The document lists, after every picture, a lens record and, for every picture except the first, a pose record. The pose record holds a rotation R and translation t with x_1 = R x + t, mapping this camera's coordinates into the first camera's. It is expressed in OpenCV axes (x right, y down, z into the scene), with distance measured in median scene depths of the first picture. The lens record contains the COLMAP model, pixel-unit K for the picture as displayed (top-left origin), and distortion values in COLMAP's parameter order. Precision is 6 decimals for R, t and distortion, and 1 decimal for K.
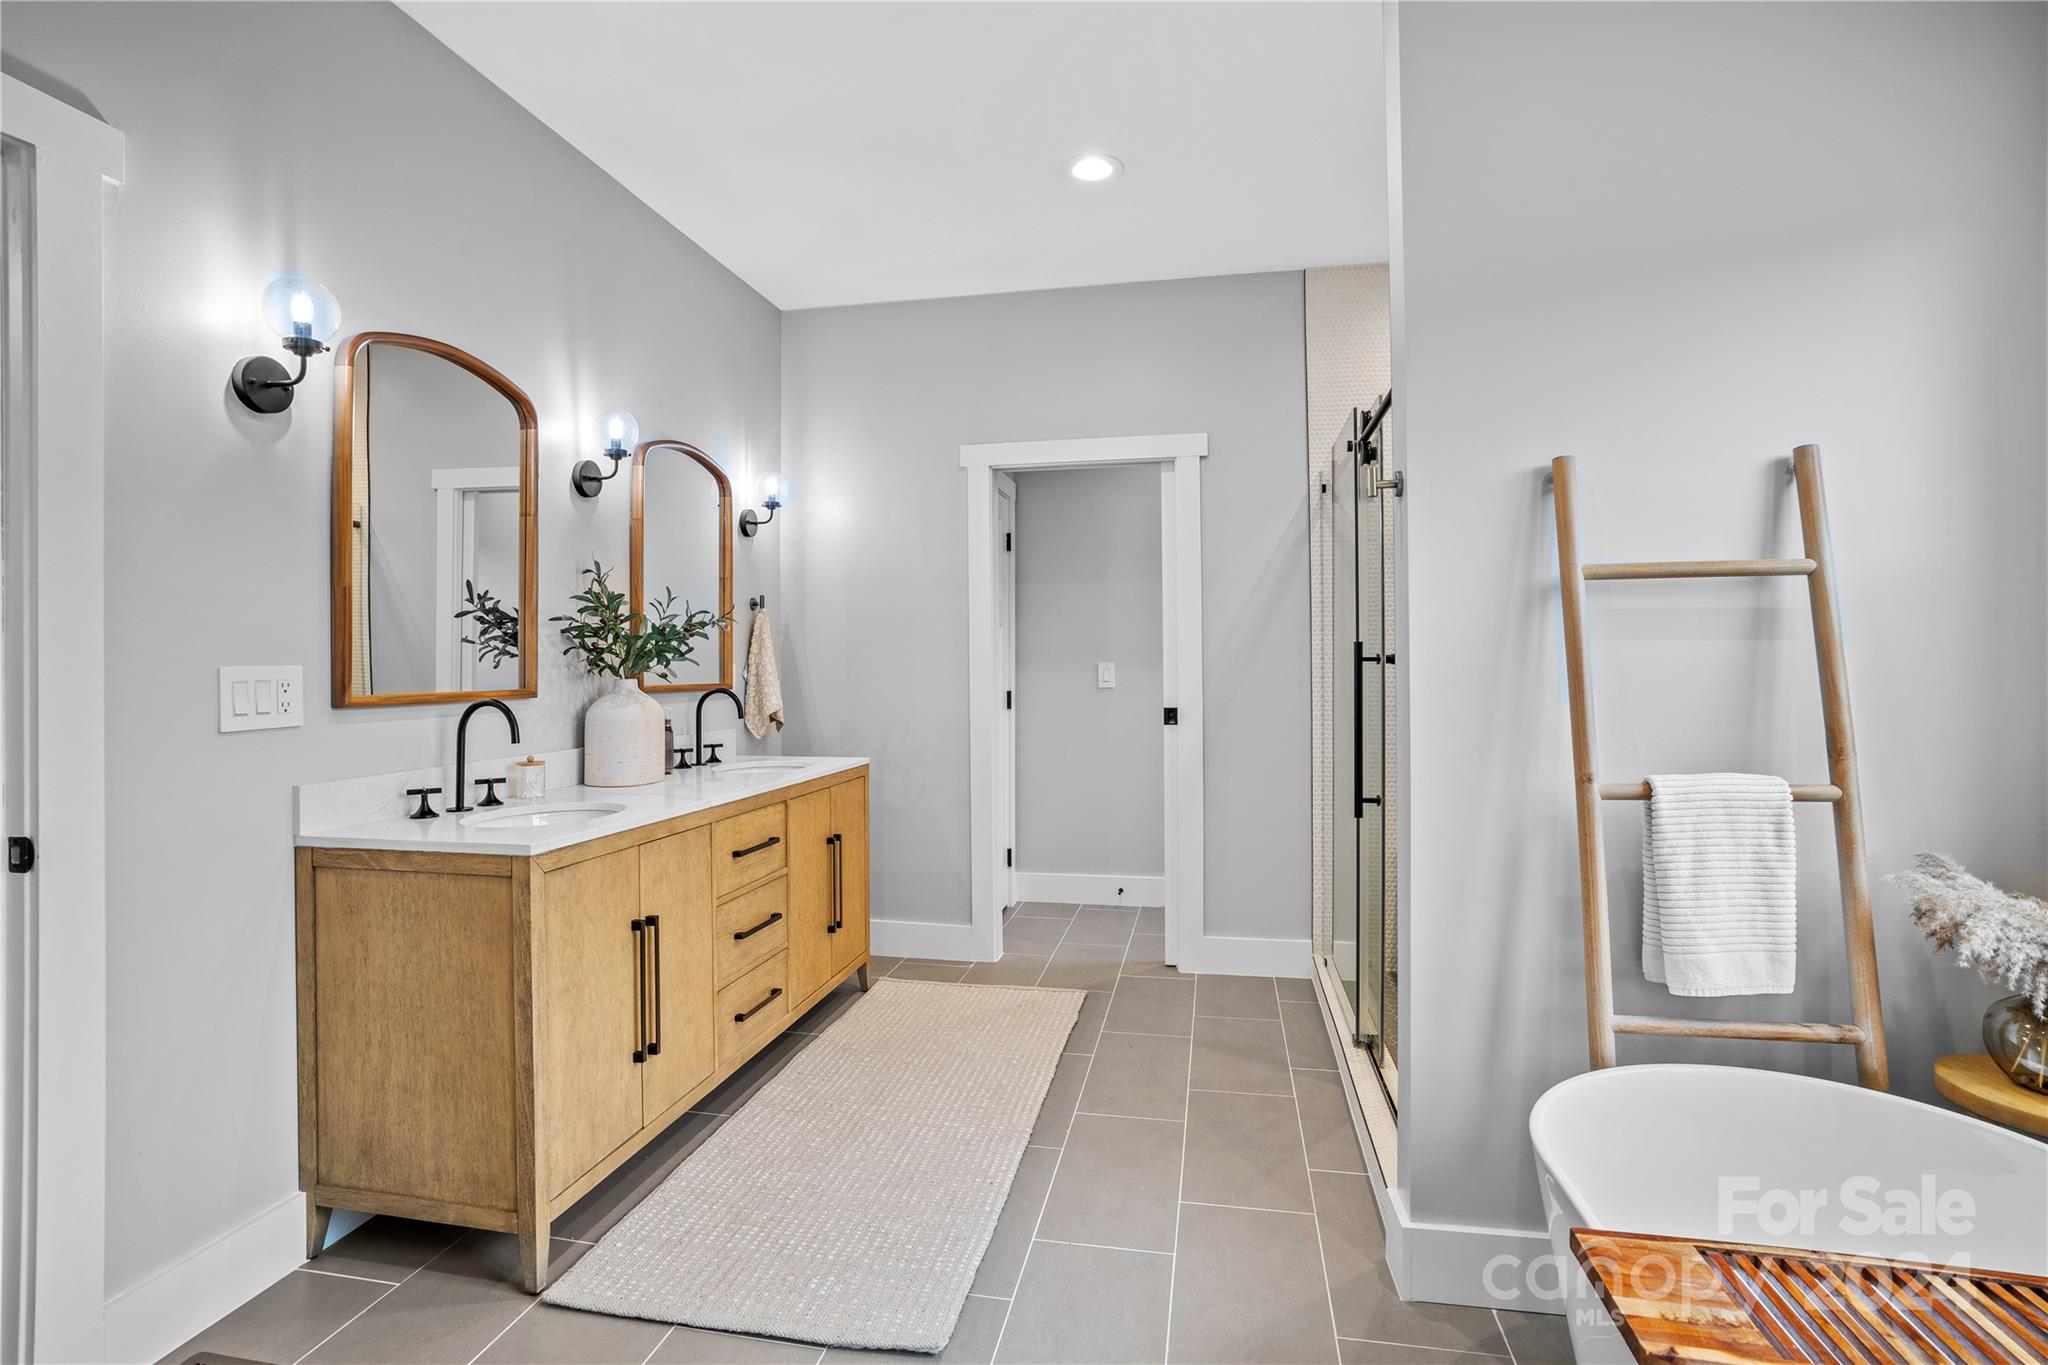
lens RADIAL K [[980.3, 0, 1018.6], [0, 980.3, 672.9], [0, 0, 1]] dist [-0.041322, 0.012940]
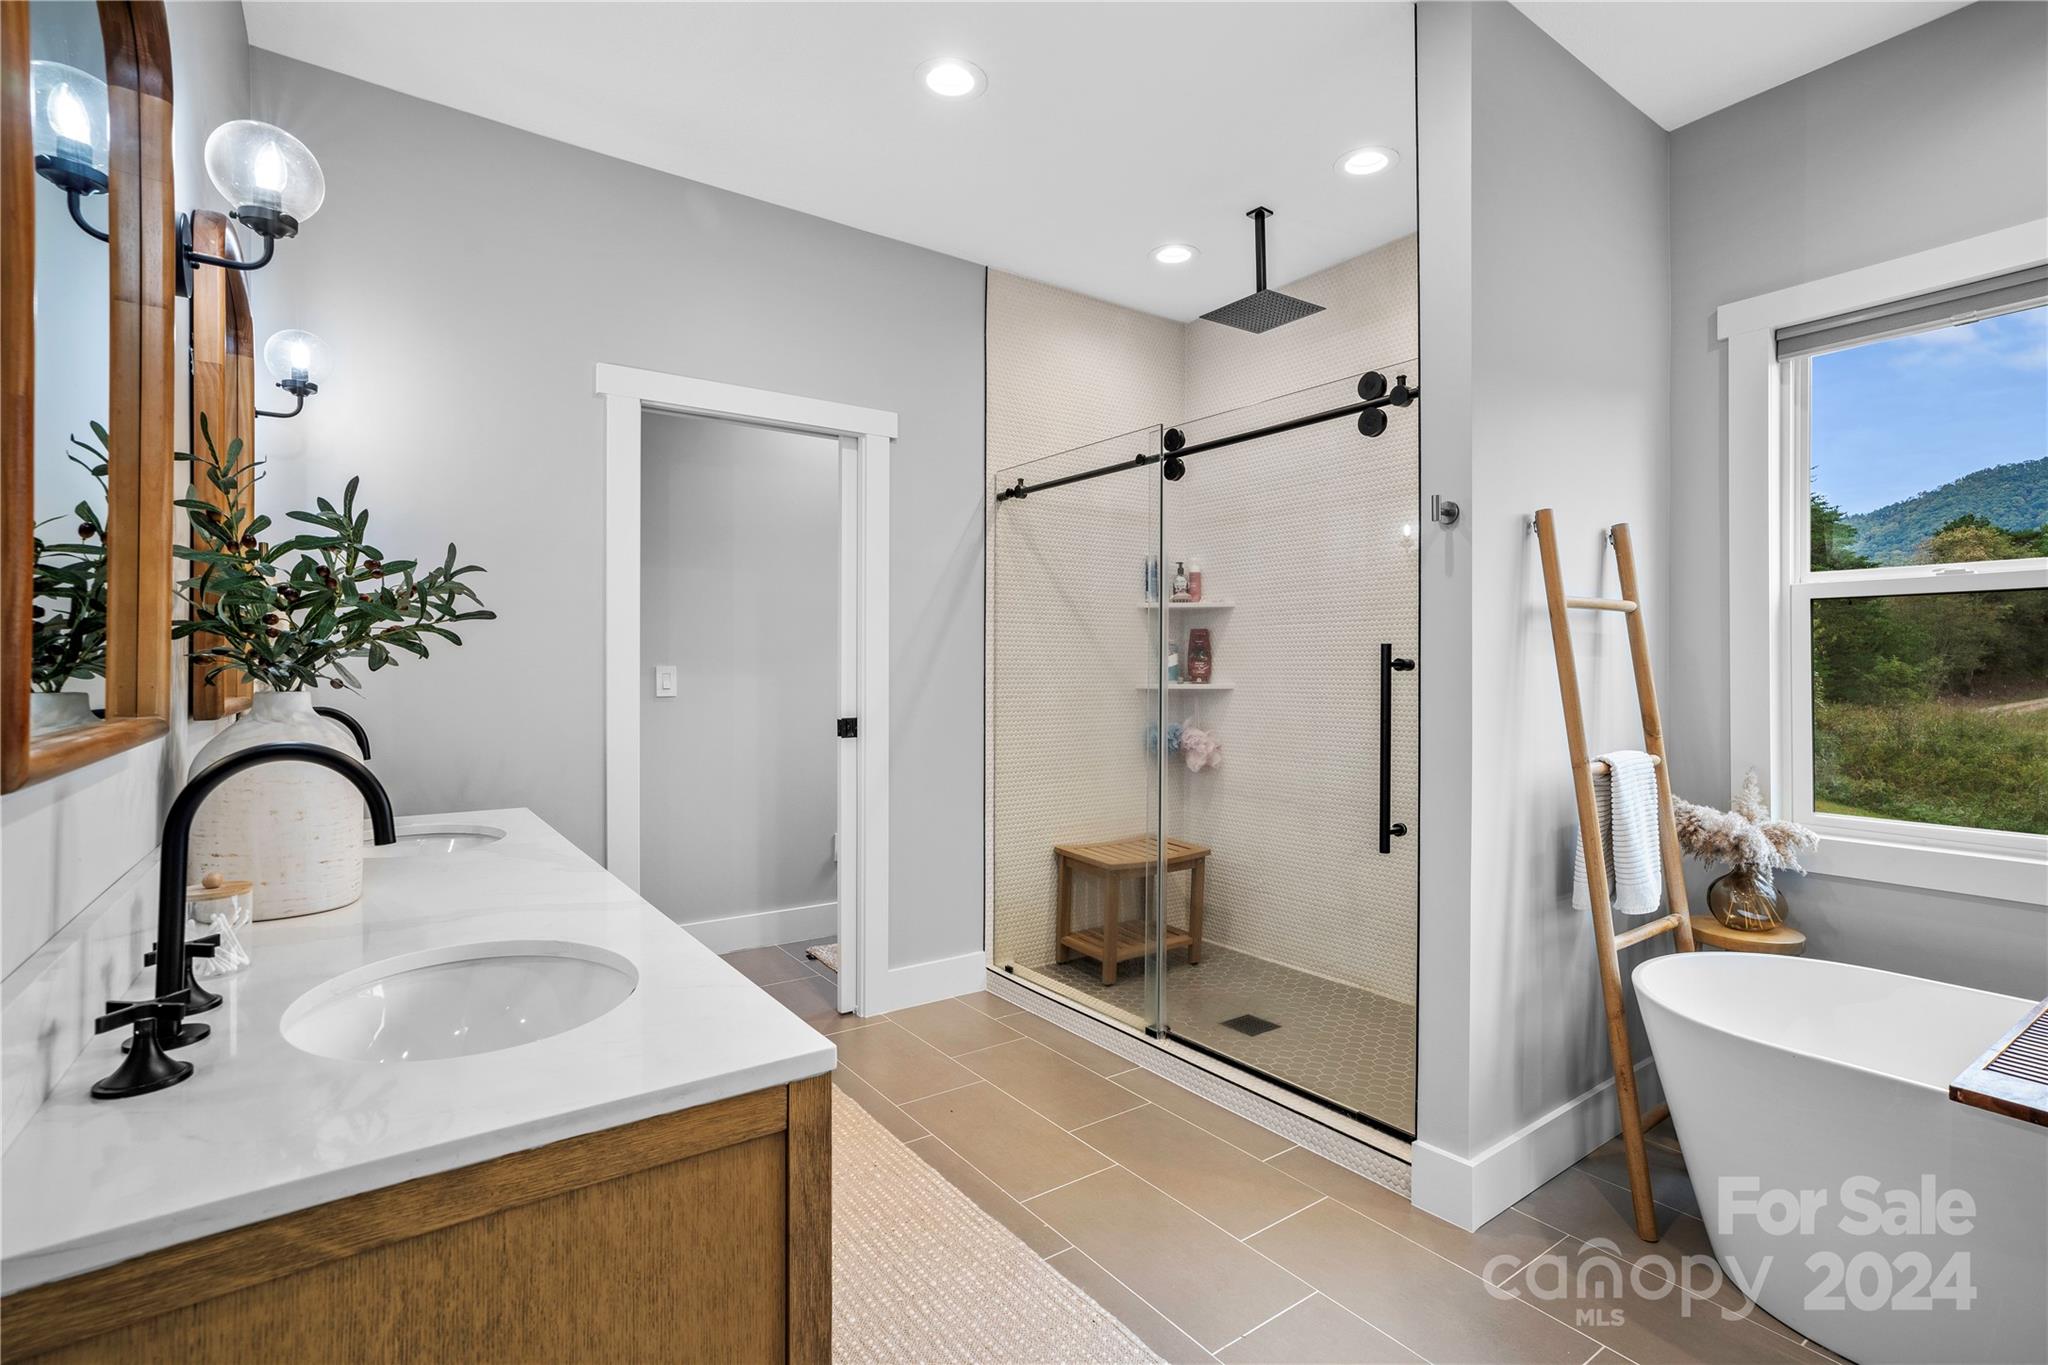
lens RADIAL K [[980.3, 0, 980.5], [0, 980.3, 668.5], [0, 0, 1]] dist [-0.041322, 0.012940]
pose [[0.670289, 0.006745, 0.742069, -0.440707], [0.000440, 0.999955, -0.009486, -0.000446], [-0.742100, 0.006684, 0.670256, 0.346145]]
